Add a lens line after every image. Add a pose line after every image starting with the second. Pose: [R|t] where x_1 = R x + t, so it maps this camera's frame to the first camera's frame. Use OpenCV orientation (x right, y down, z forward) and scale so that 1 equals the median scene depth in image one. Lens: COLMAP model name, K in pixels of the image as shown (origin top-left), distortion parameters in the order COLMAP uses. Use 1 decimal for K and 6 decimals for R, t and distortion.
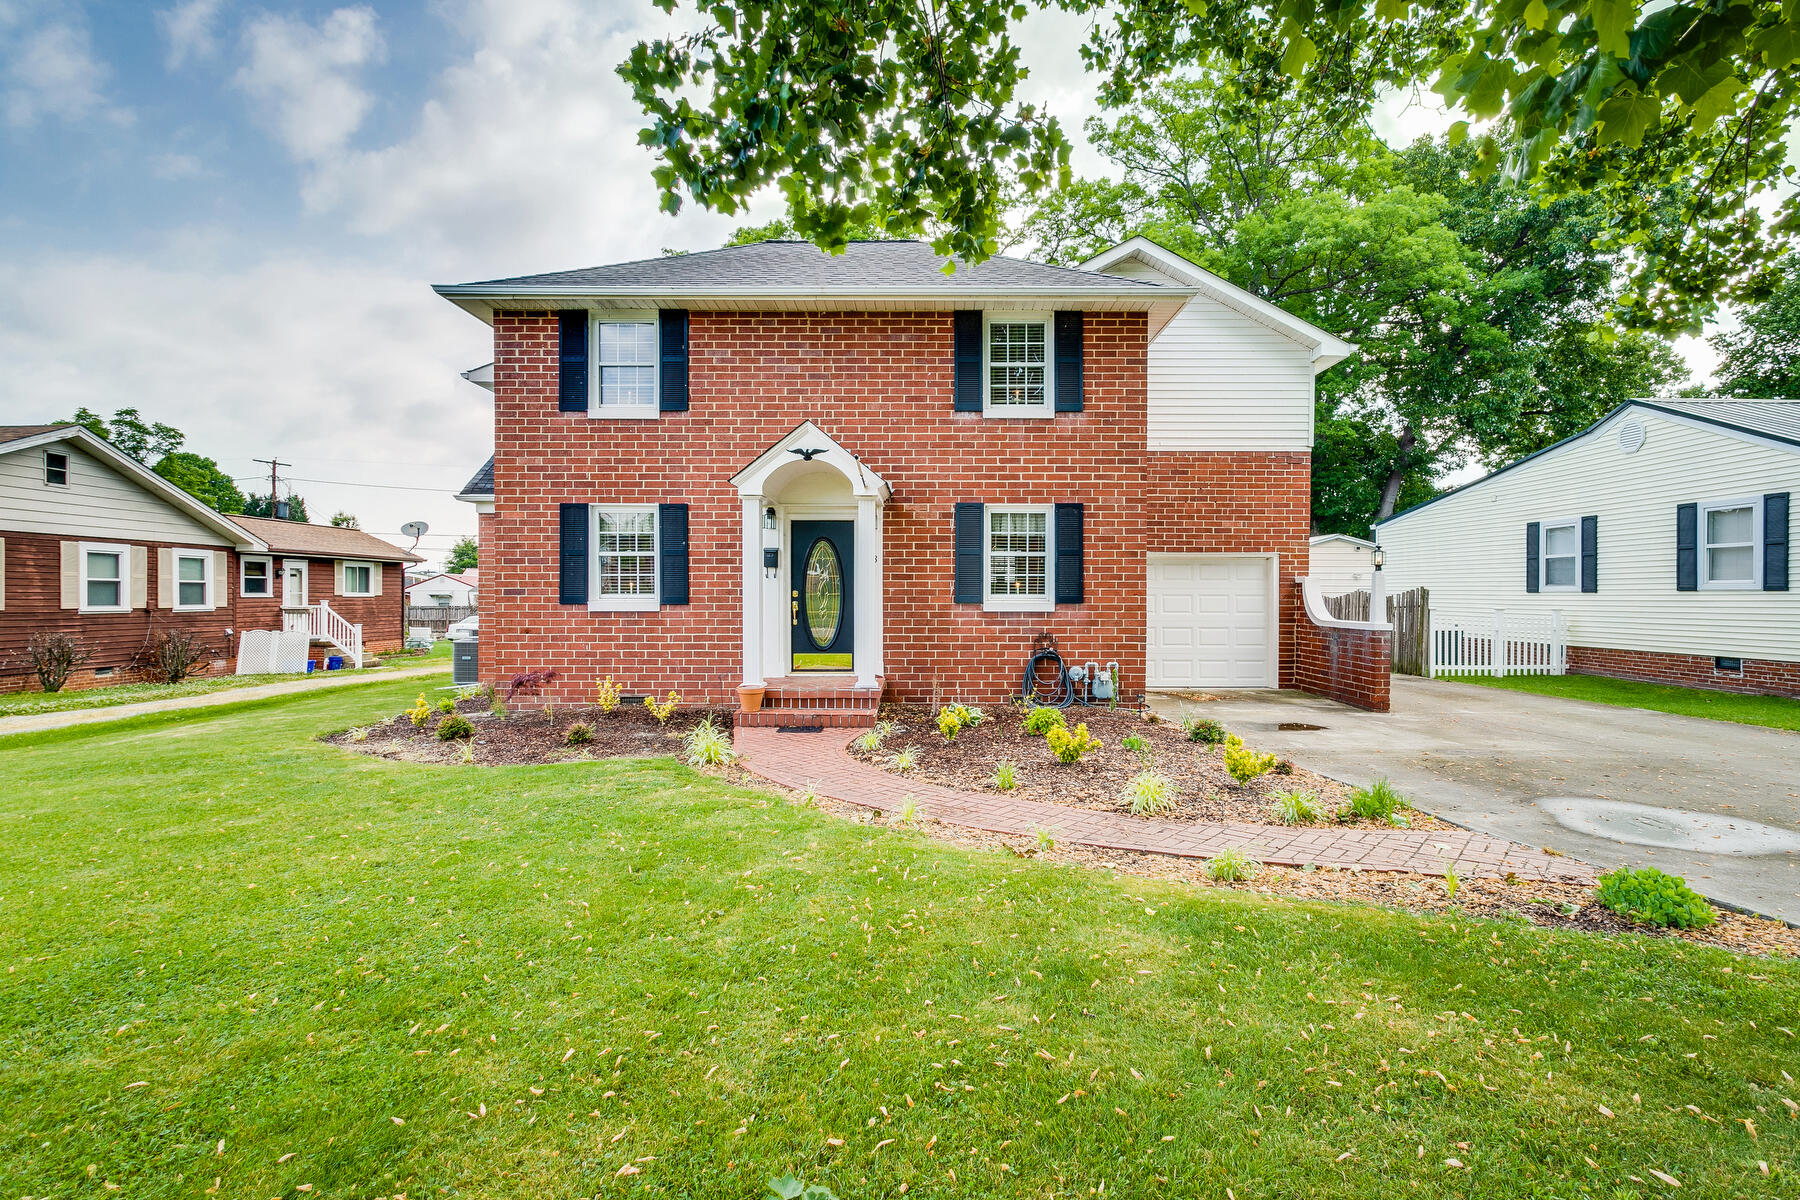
lens RADIAL K [[857.4, 0, 927.4], [0, 857.4, 601.2], [0, 0, 1]] dist [0.000340, 0.001208]
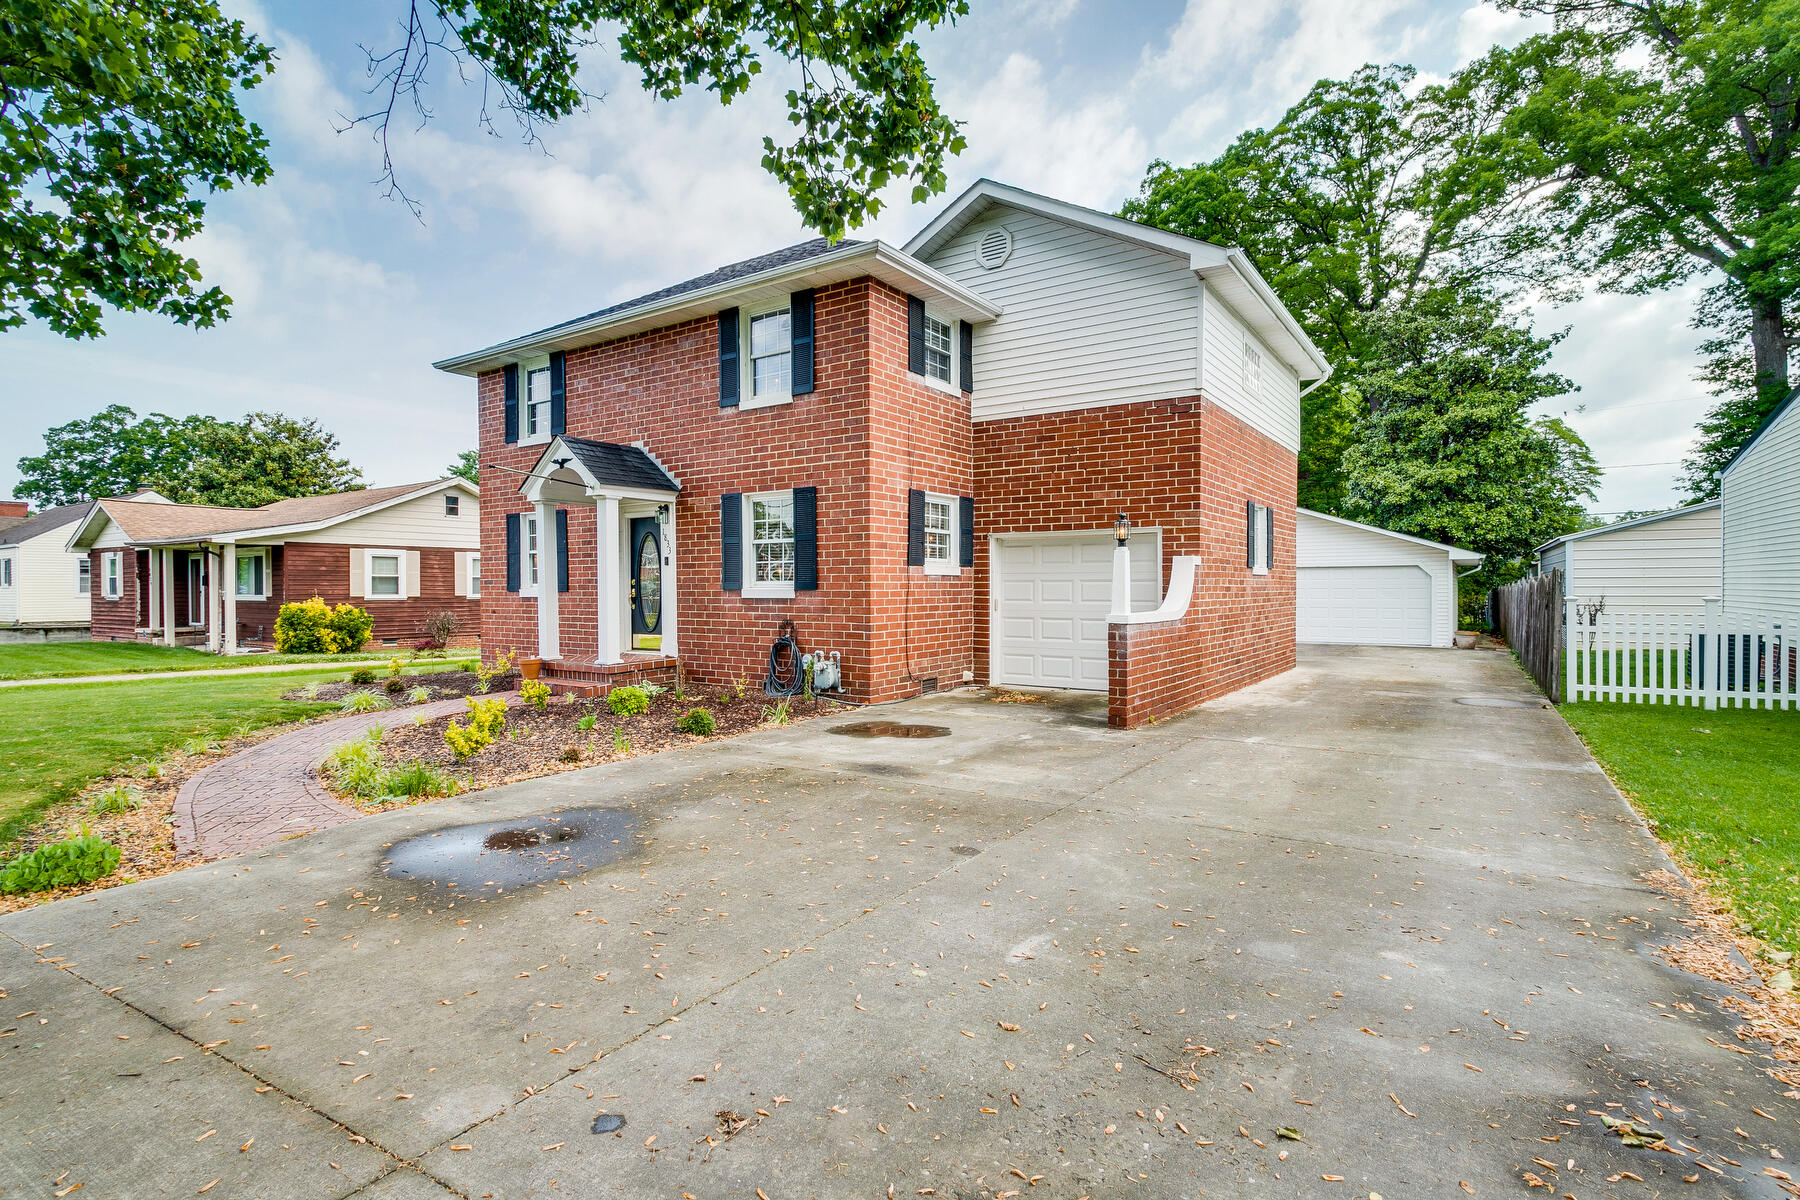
lens RADIAL K [[857.4, 0, 905.9], [0, 857.4, 597.9], [0, 0, 1]] dist [0.000340, 0.001208]
pose [[0.831165, 0.003067, -0.556018, 0.804588], [0.000563, 0.999980, 0.006357, 0.005628], [0.556026, -0.005597, 0.831146, 0.250136]]
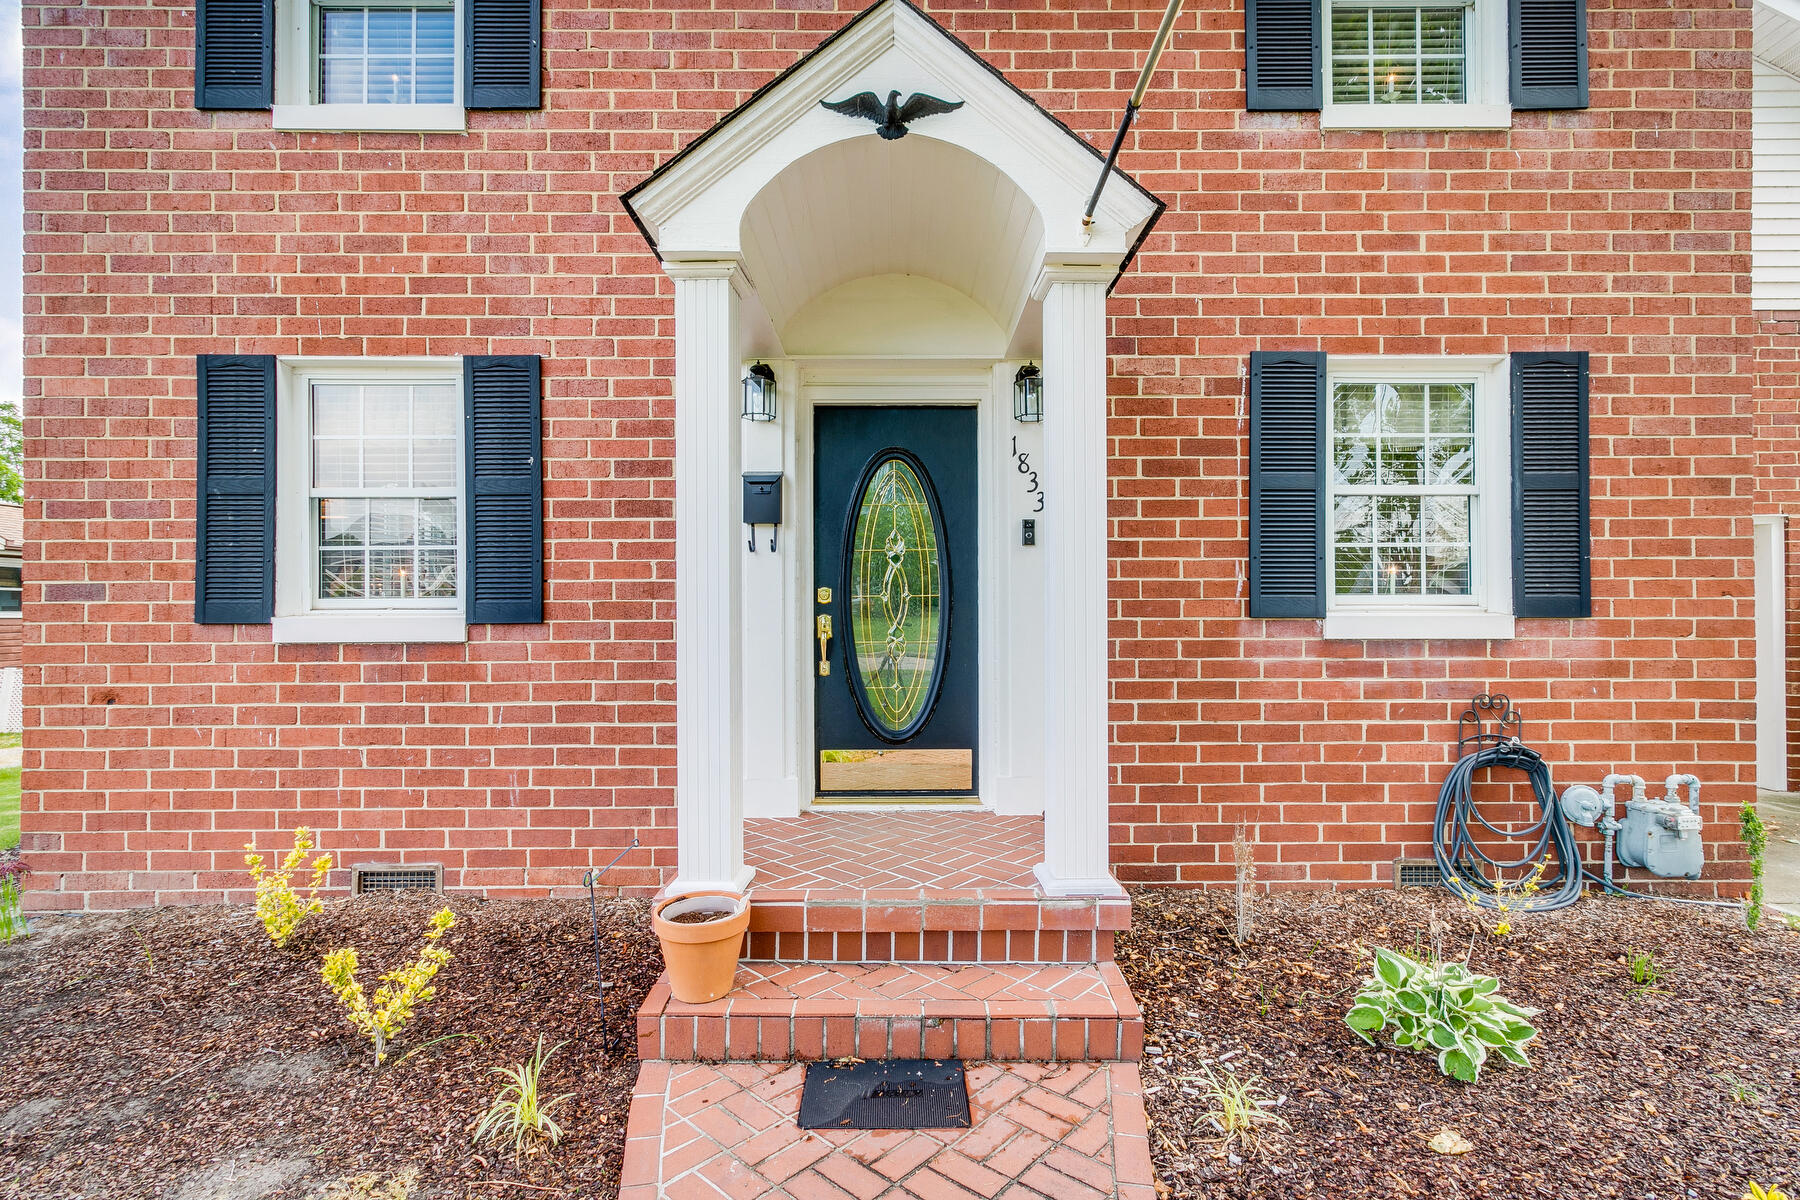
lens RADIAL K [[857.4, 0, 906.0], [0, 857.4, 609.7], [0, 0, 1]] dist [0.000340, 0.001208]
pose [[0.999984, -0.003956, 0.004089, -0.120909], [0.004013, 0.999892, -0.014131, 0.003592], [-0.004033, 0.014148, 0.999892, 0.622990]]
